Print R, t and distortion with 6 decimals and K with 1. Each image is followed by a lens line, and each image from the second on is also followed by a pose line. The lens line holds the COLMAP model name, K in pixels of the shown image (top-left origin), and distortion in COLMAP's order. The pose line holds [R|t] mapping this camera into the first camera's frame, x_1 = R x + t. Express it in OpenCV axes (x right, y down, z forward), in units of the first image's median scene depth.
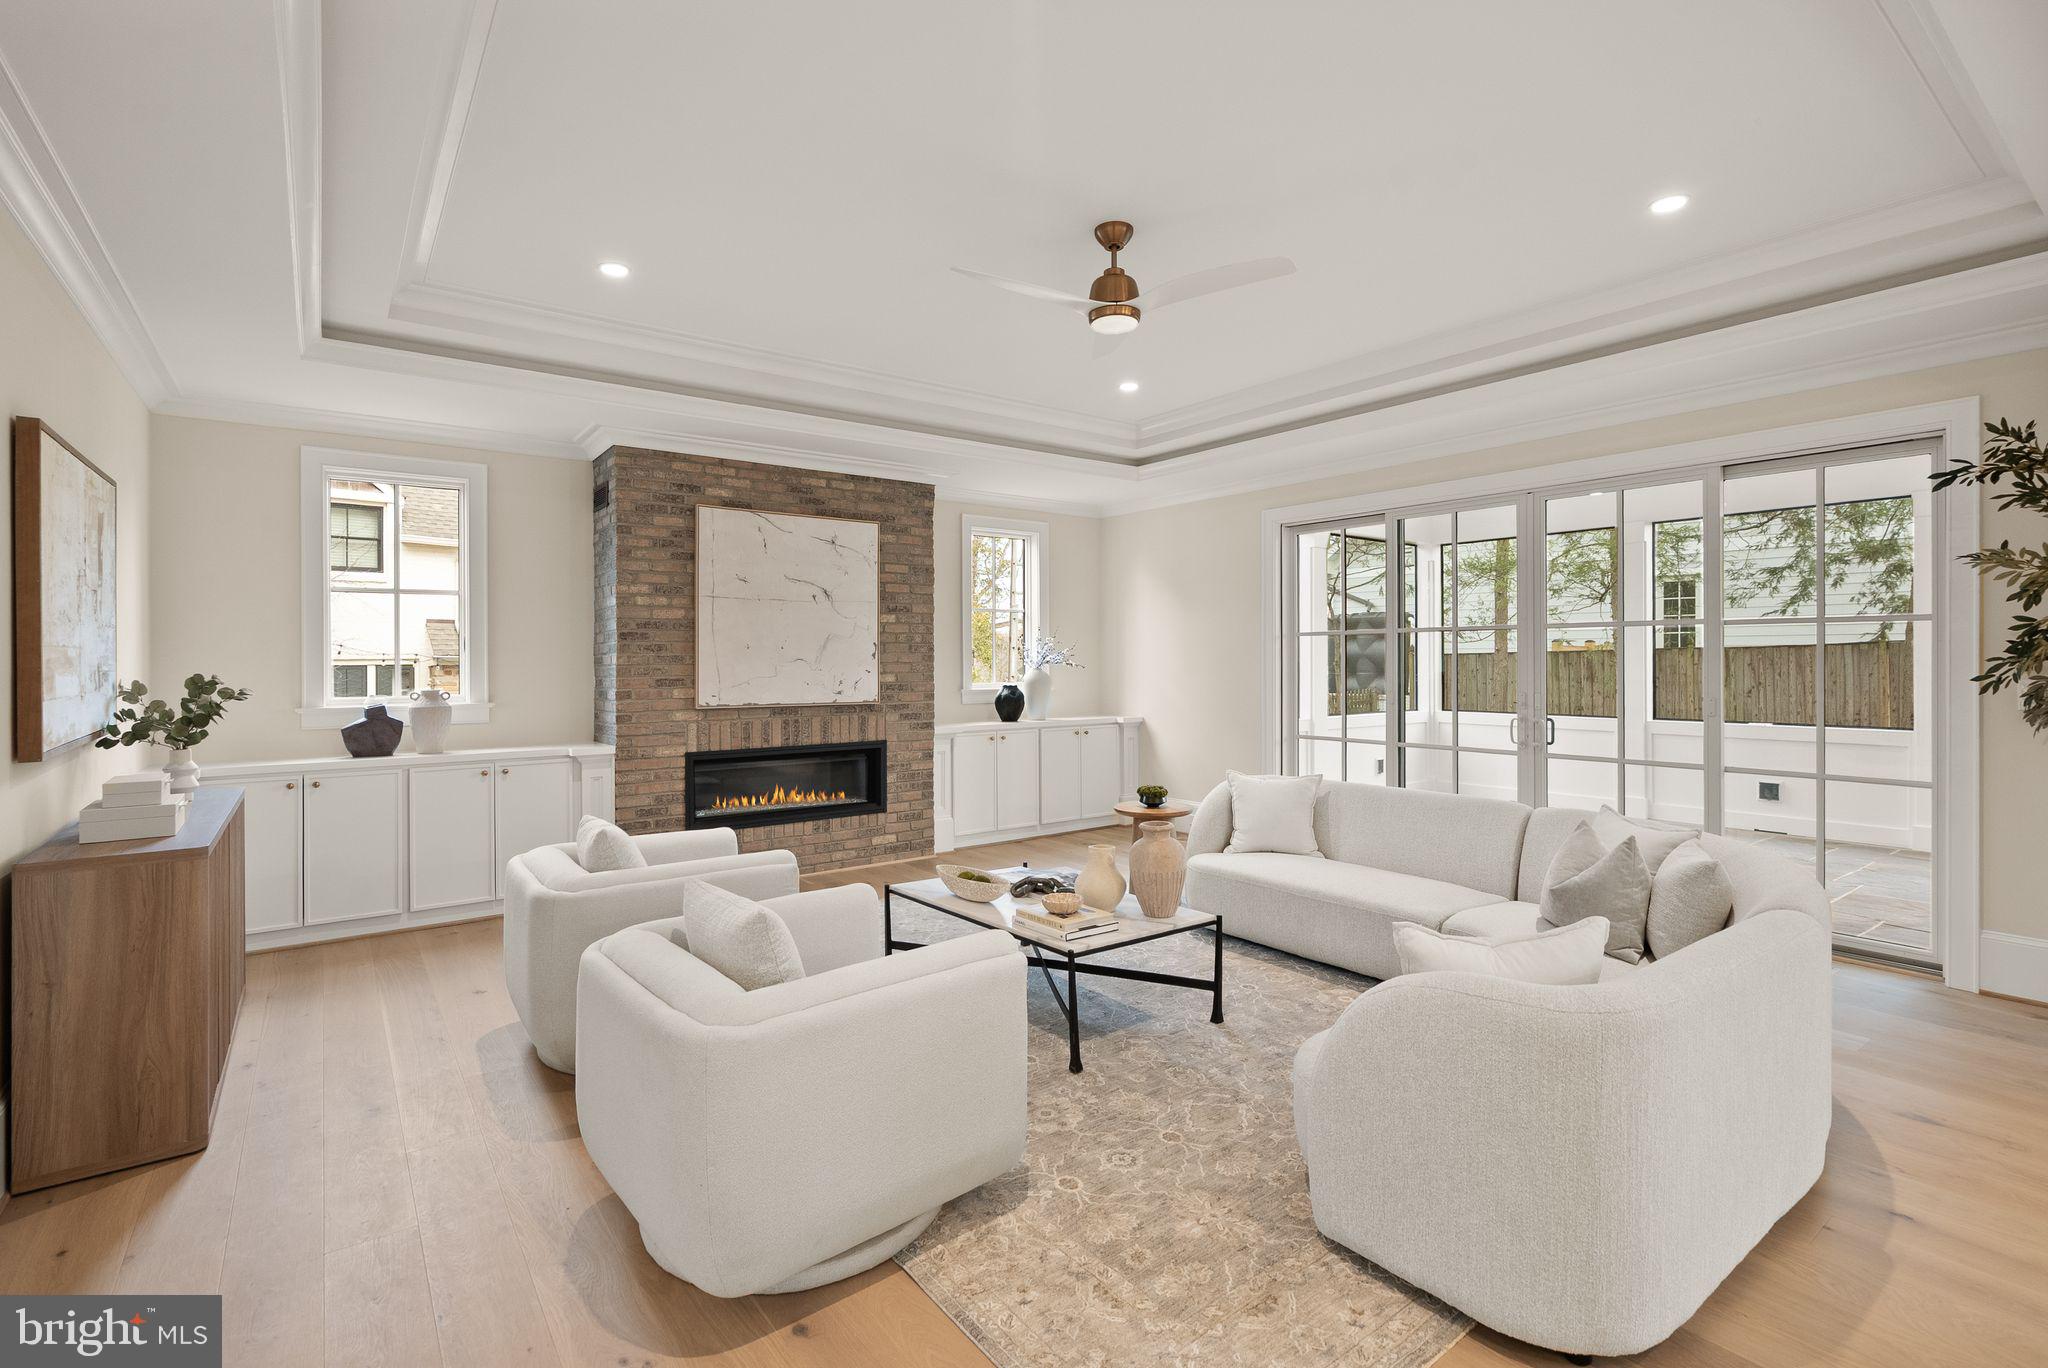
lens RADIAL K [[952.1, 0, 1012.5], [0, 952.1, 668.0], [0, 0, 1]] dist [-0.002128, 0.000648]
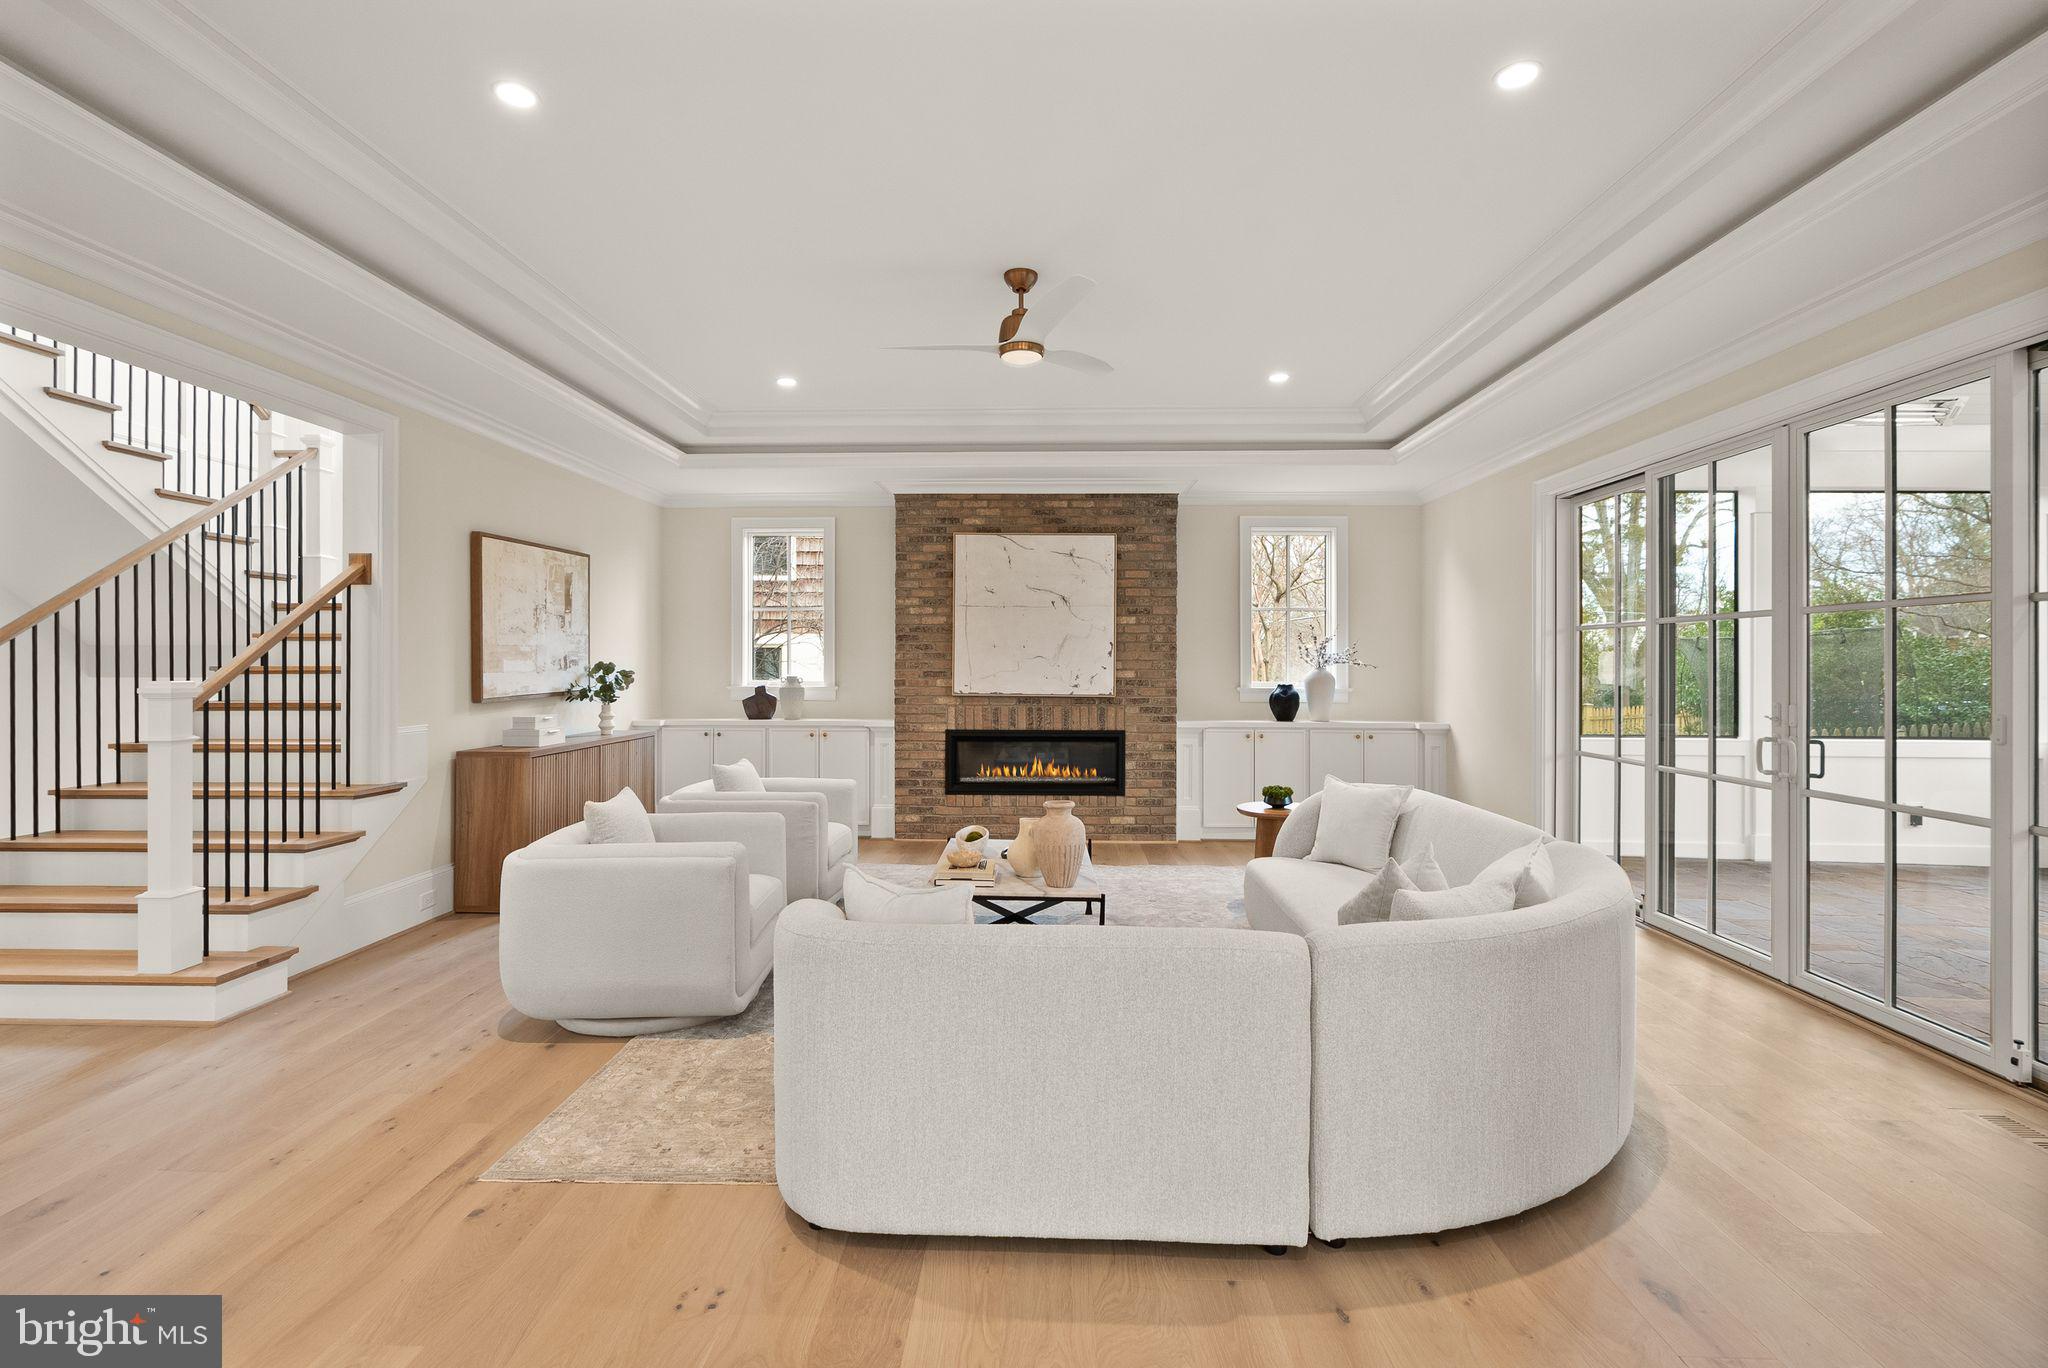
lens RADIAL K [[952.1, 0, 1021.0], [0, 952.1, 671.8], [0, 0, 1]] dist [-0.002128, 0.000648]
pose [[0.778711, 0.012614, -0.627256, 0.495713], [-0.012707, 0.999910, 0.004333, 0.004977], [0.627254, 0.004596, 0.778801, 0.069936]]
